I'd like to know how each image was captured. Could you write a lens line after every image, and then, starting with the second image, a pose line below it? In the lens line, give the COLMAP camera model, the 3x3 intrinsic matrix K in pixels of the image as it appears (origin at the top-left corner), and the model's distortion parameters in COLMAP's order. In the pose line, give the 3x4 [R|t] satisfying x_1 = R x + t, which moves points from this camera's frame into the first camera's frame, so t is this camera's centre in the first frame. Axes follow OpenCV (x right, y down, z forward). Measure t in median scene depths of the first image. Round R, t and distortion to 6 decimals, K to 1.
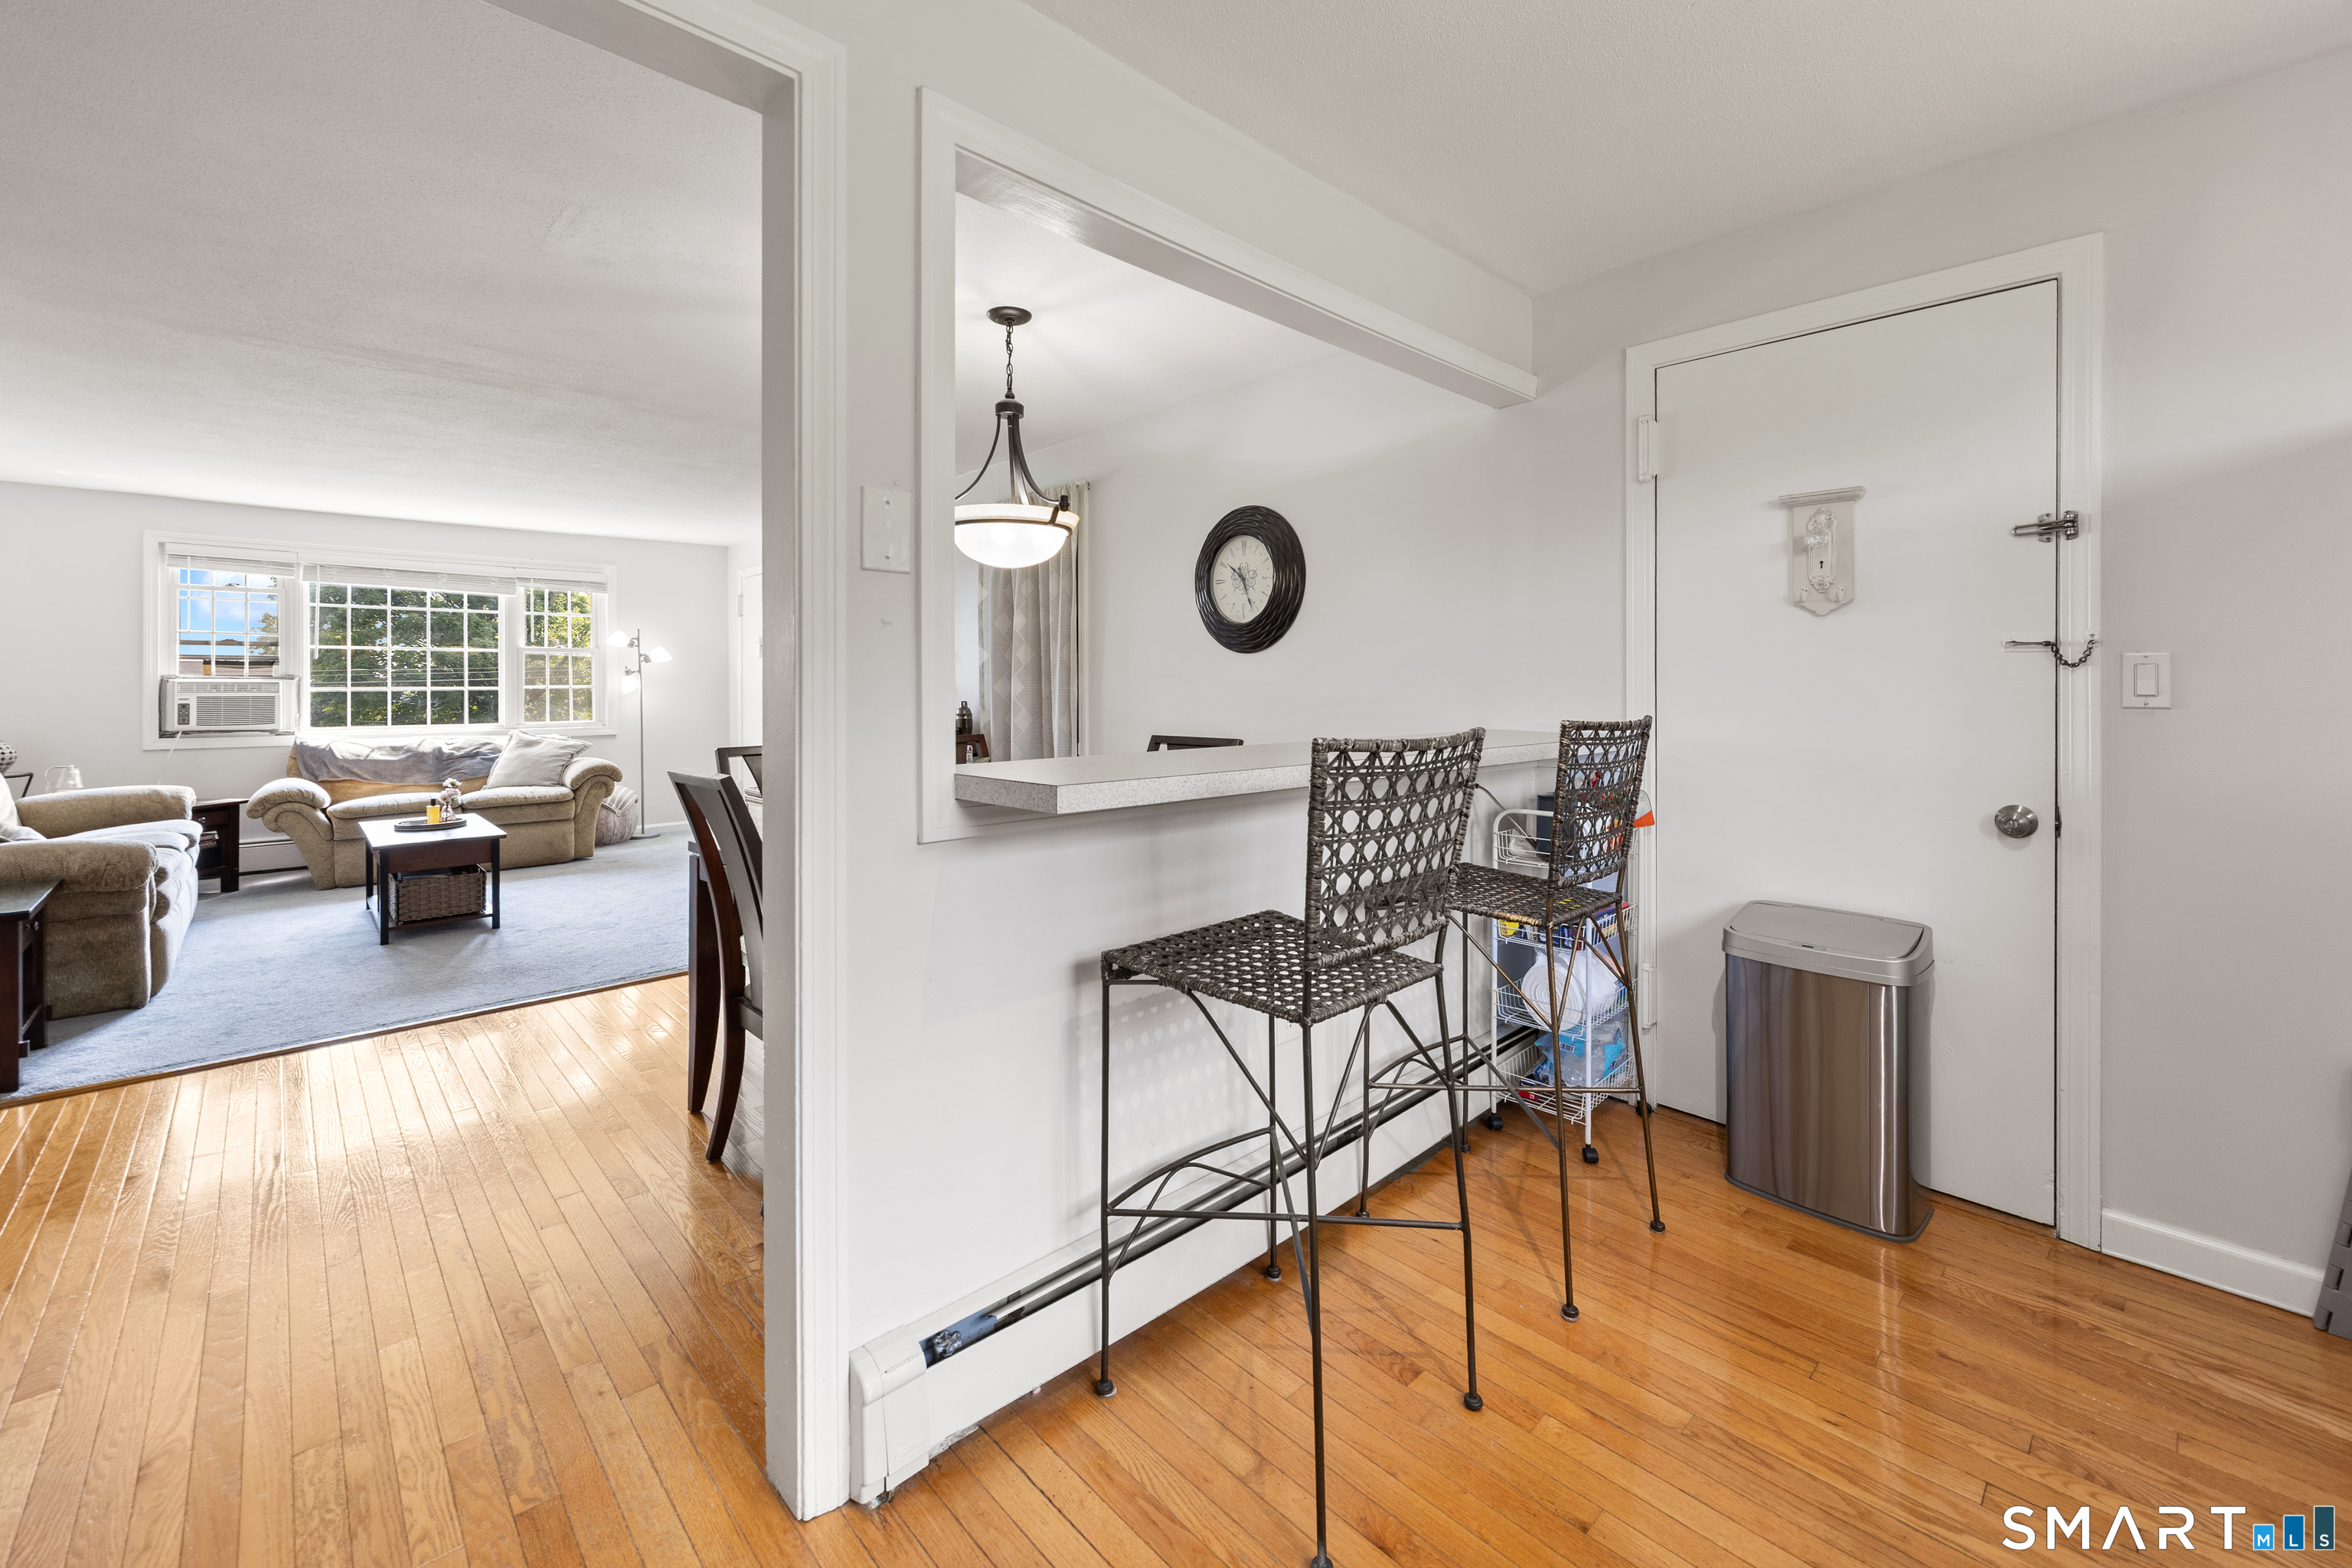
lens RADIAL K [[956.2, 0, 1181.0], [0, 956.2, 681.9], [0, 0, 1]] dist [-0.001569, -0.000137]
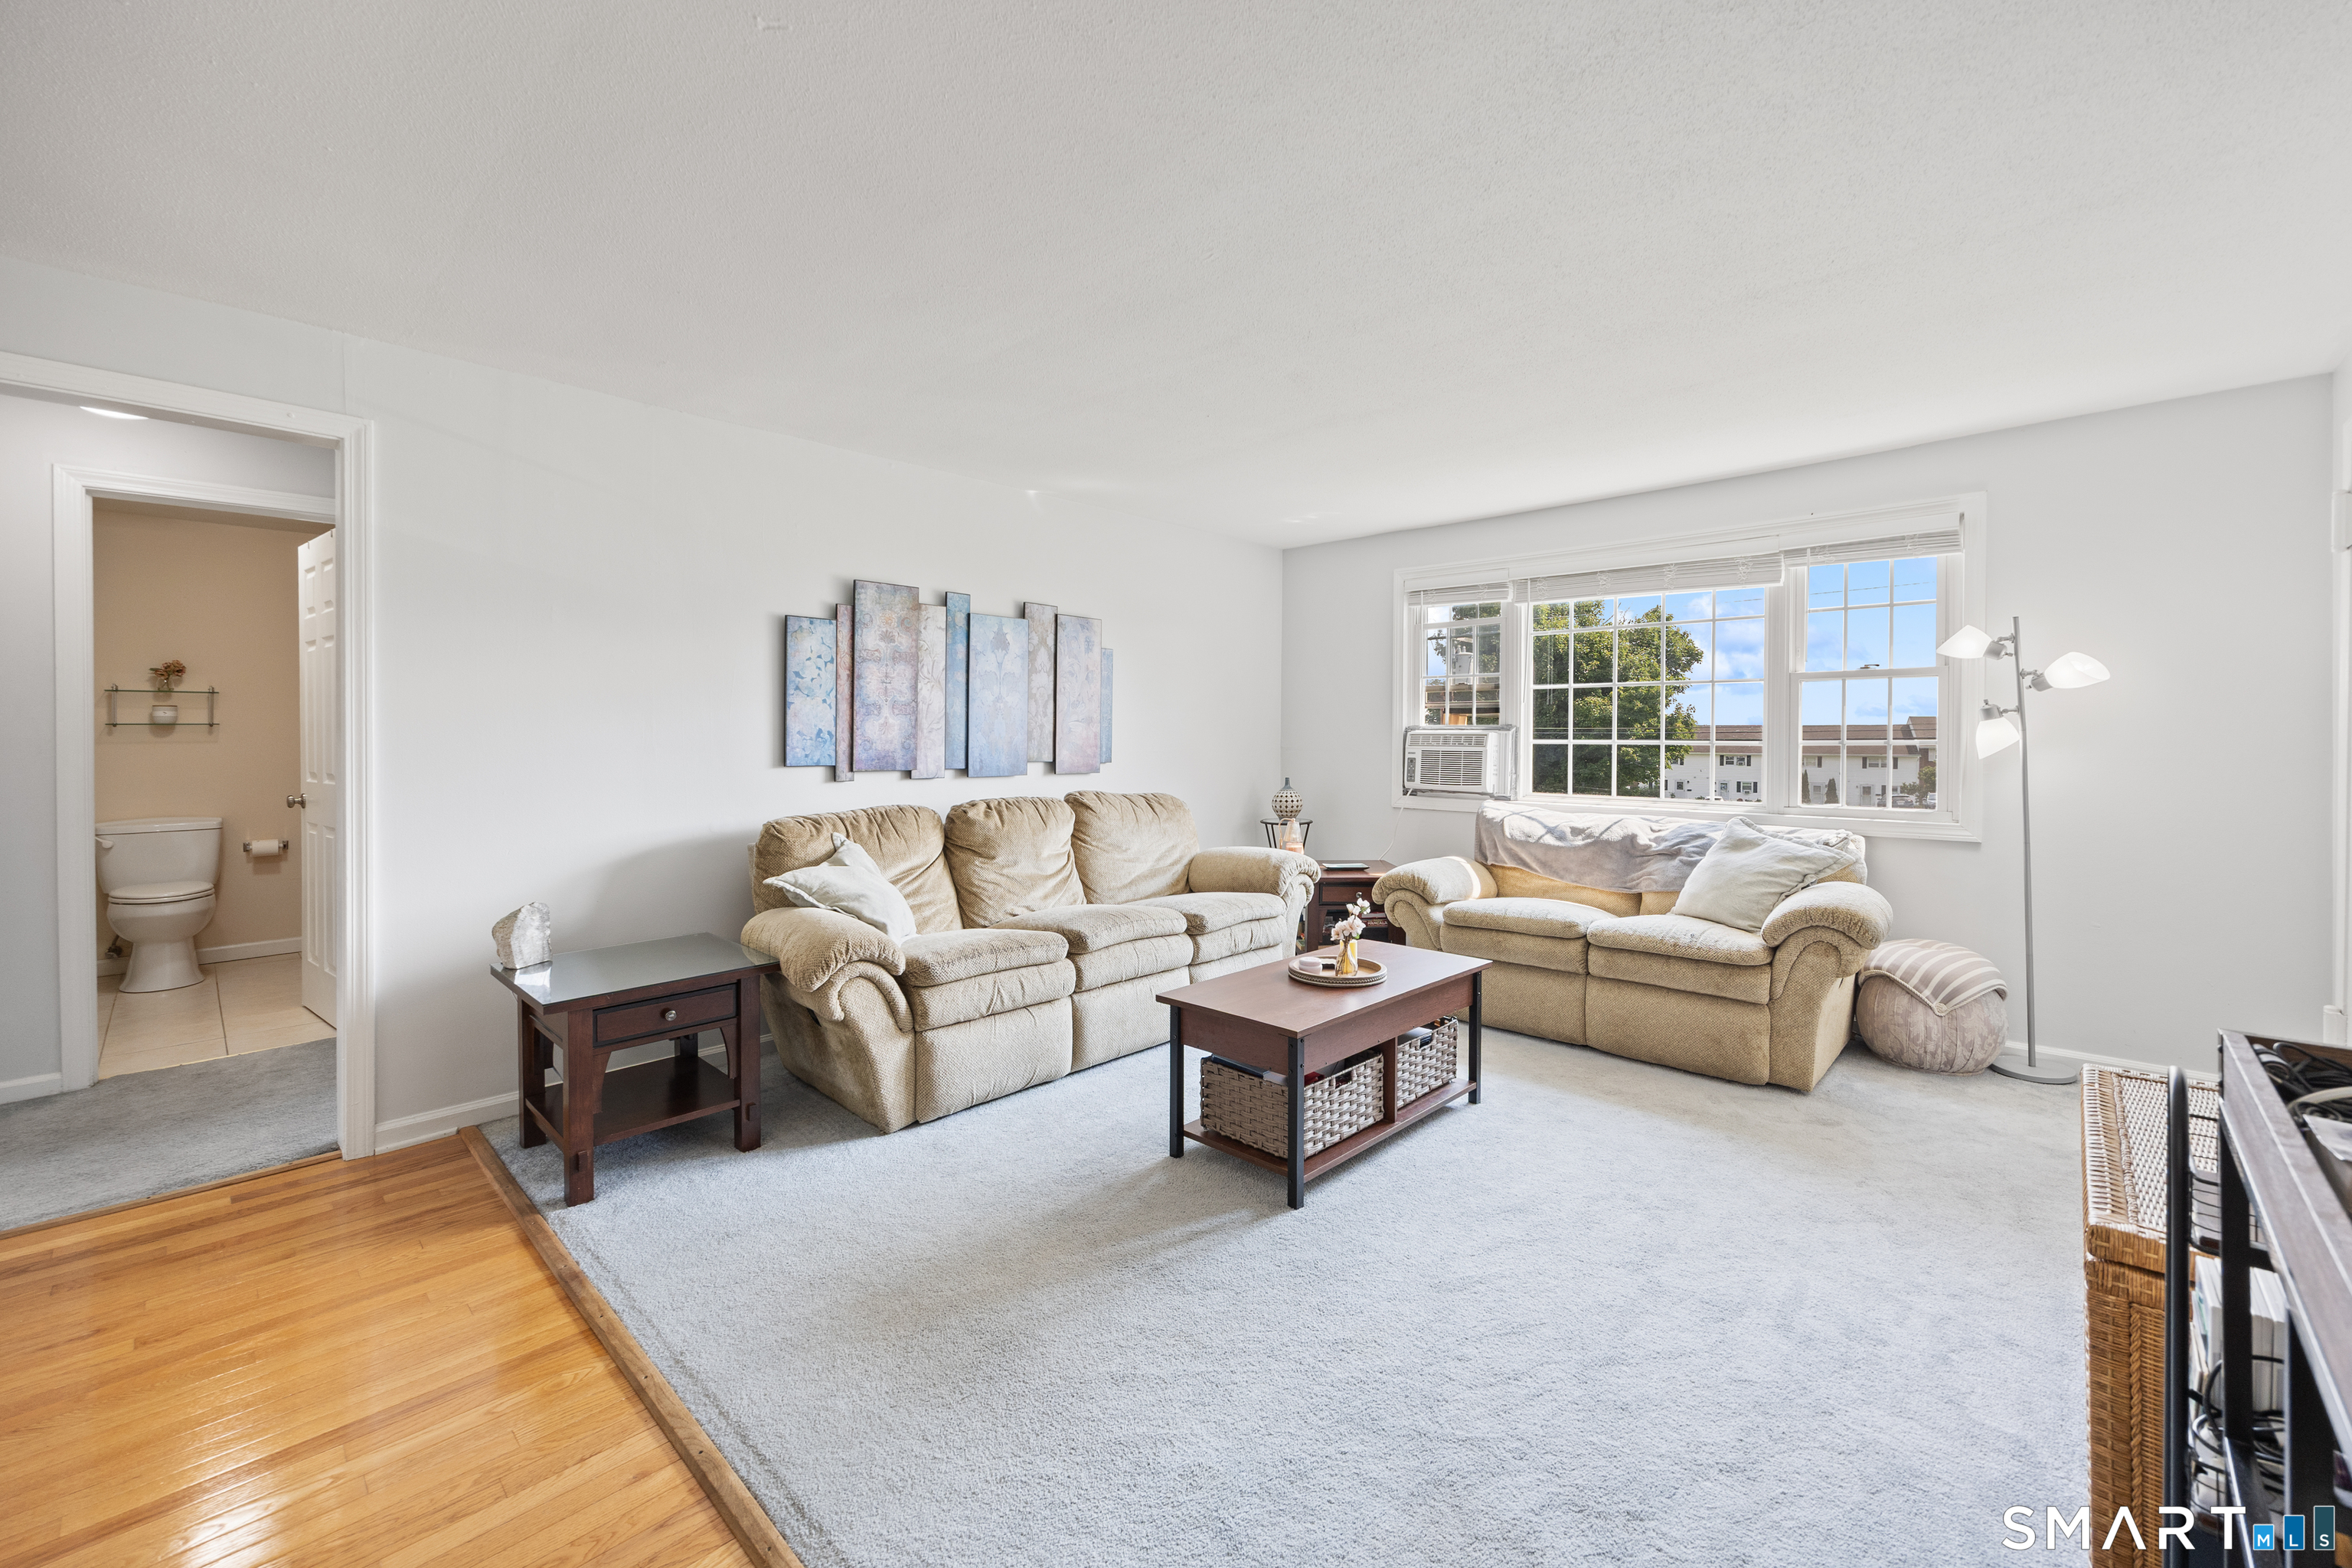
lens RADIAL K [[956.2, 0, 1273.4], [0, 956.2, 704.4], [0, 0, 1]] dist [-0.001569, -0.000137]
pose [[0.105467, -0.029212, -0.993994, -0.173050], [0.001521, 0.999572, -0.029214, -0.000688], [0.994422, 0.001570, 0.105466, 0.757901]]
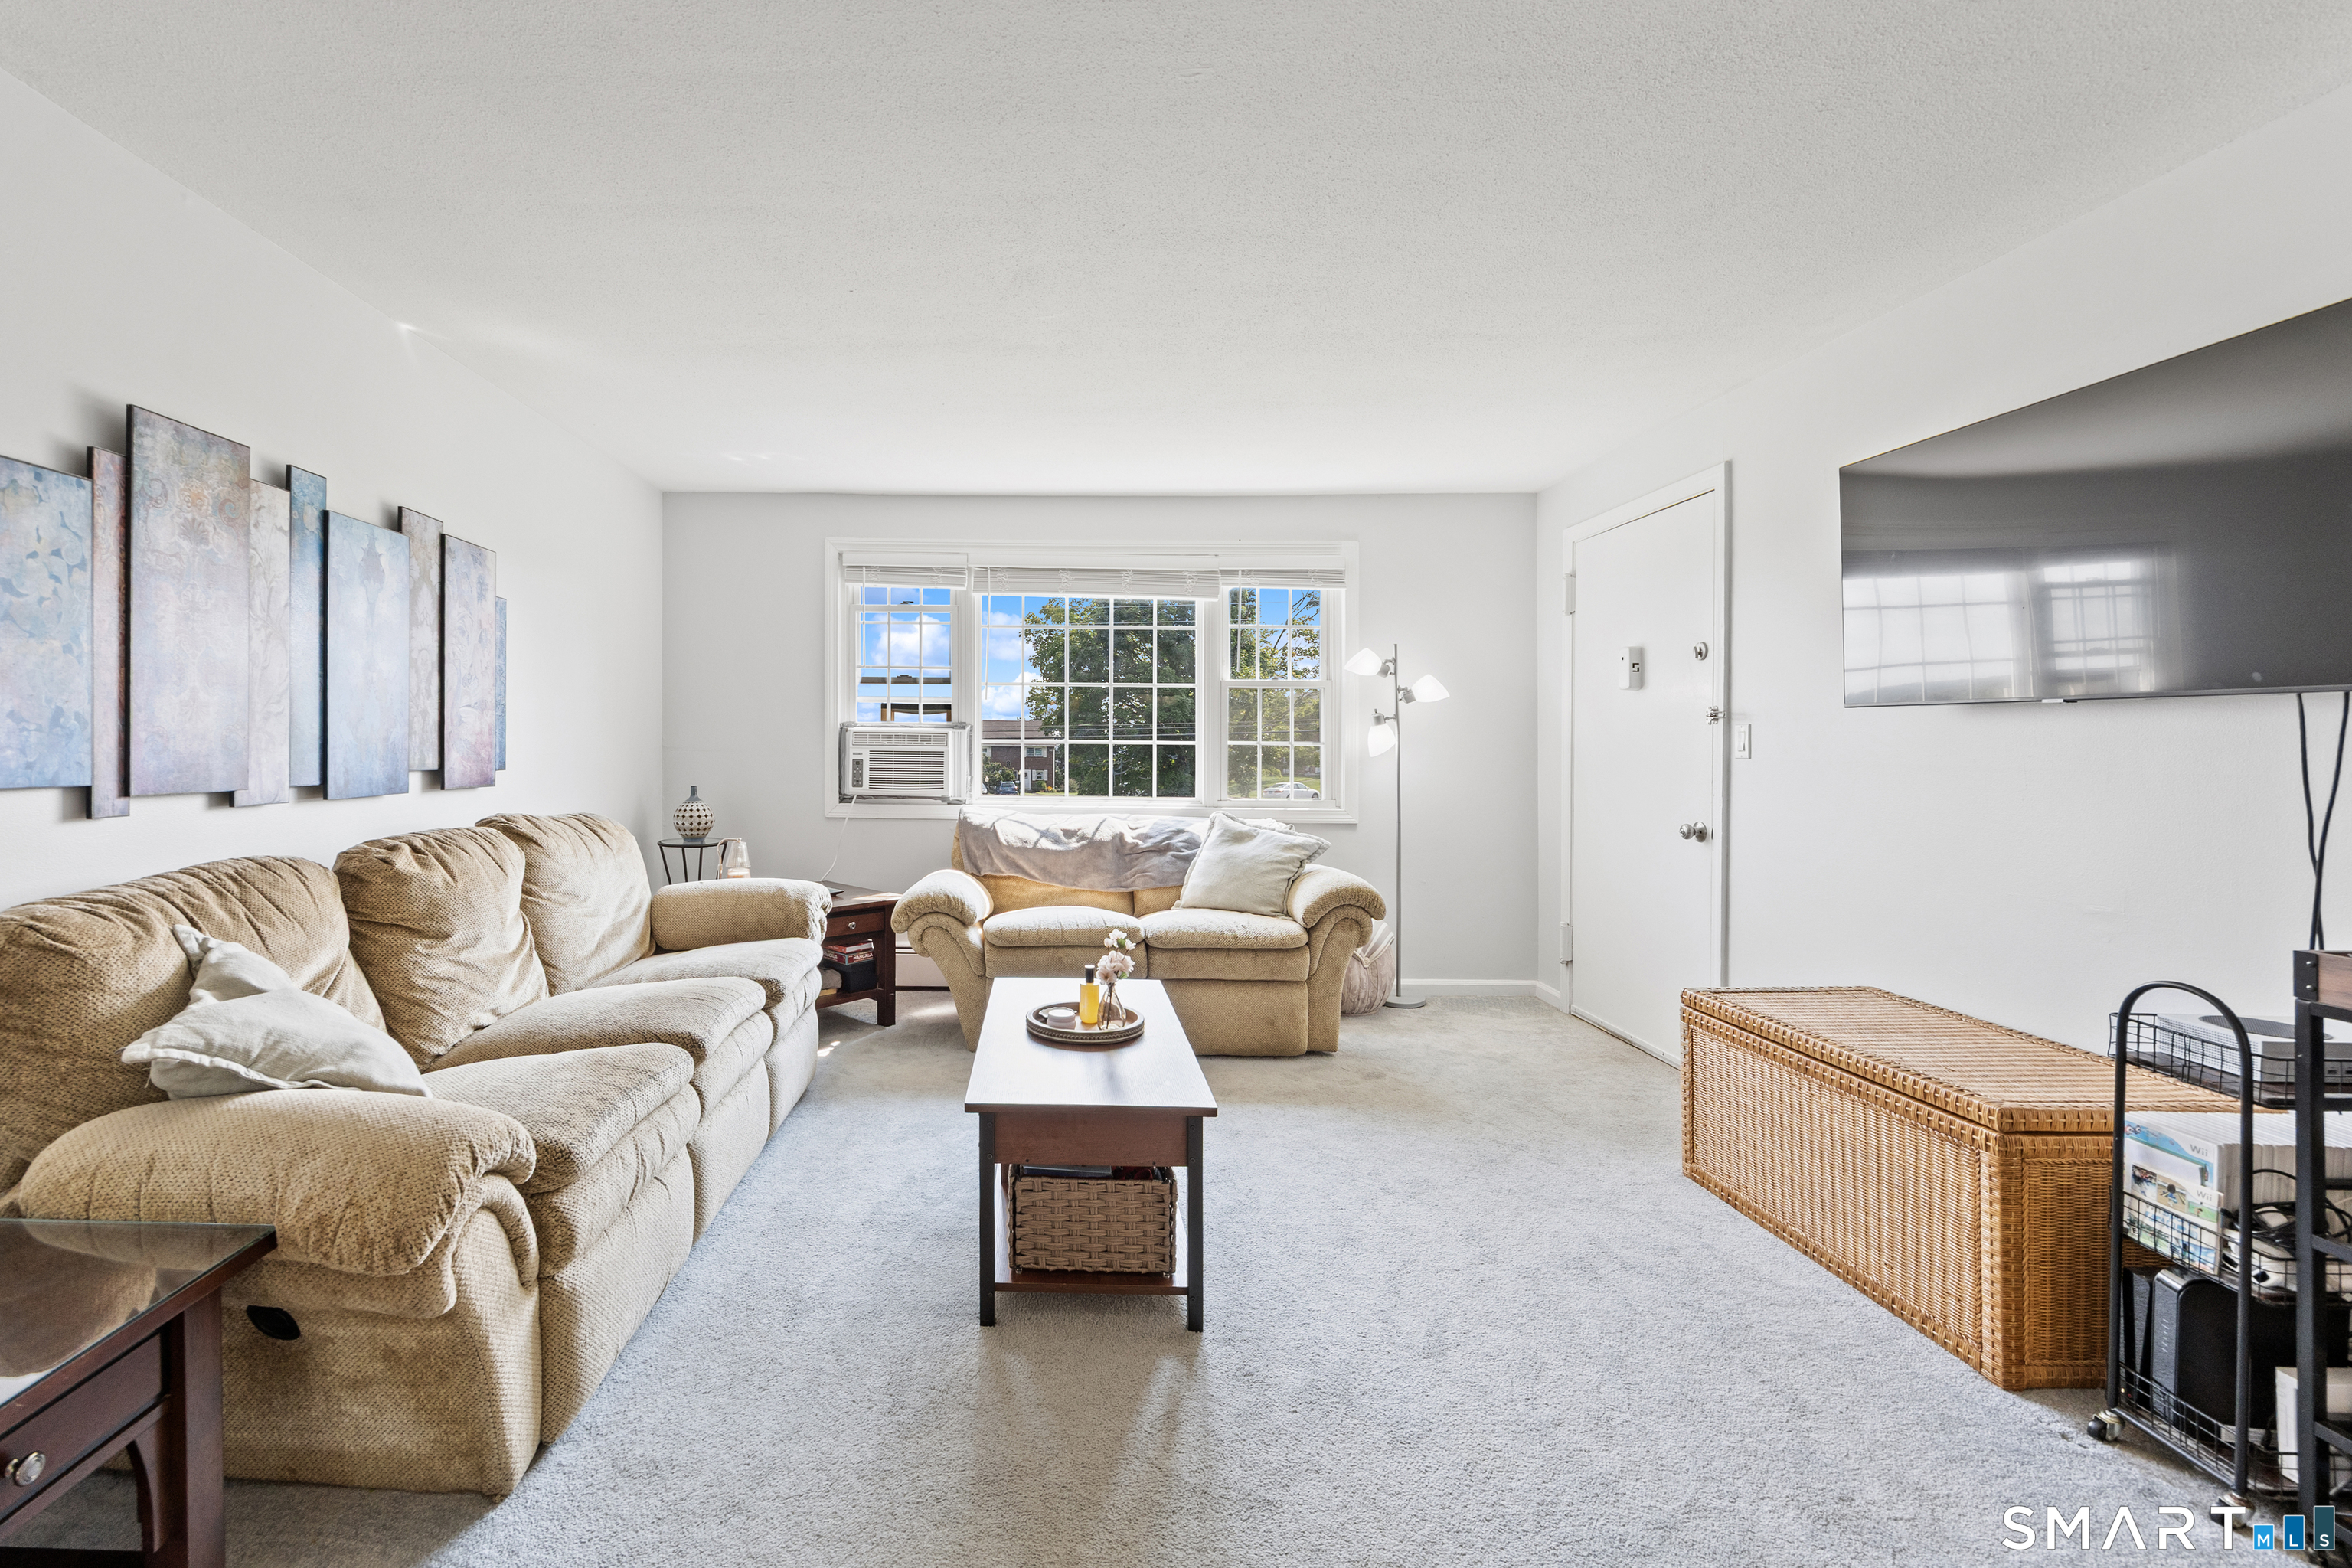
lens RADIAL K [[956.2, 0, 1040.8], [0, 956.2, 724.9], [0, 0, 1]] dist [-0.001569, -0.000137]
pose [[0.715491, -0.001204, -0.698621, -0.394518], [-0.008865, 0.999902, -0.010802, 0.002225], [0.698566, 0.013922, 0.715410, 0.542397]]
